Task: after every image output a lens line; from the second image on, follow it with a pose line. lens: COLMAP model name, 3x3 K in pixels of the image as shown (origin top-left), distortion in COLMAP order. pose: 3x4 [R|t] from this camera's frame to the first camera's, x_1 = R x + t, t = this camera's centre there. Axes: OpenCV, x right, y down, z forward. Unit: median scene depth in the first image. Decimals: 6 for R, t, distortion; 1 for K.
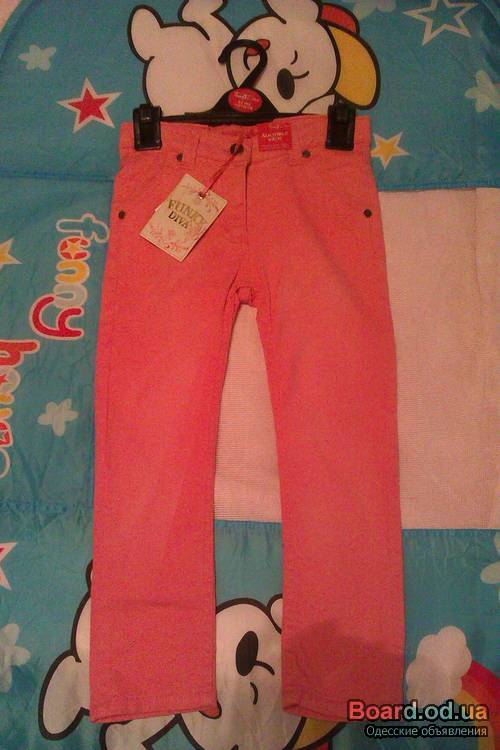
lens RADIAL K [[798.2, 0, 255.1], [0, 798.2, 375.5], [0, 0, 1]] dist [0.063025, 0.000000]
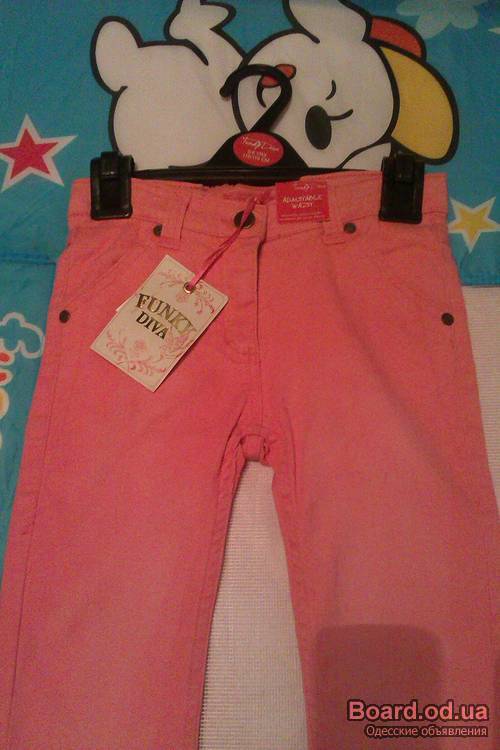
lens RADIAL K [[798.2, 0, 262.4], [0, 798.2, 372.8], [0, 0, 1]] dist [0.063025, 0.000000]
pose [[0.999895, 0.014443, -0.001502, -0.005304], [-0.014519, 0.996096, -0.087079, -0.096818], [0.000239, 0.087092, 0.996200, 0.346980]]
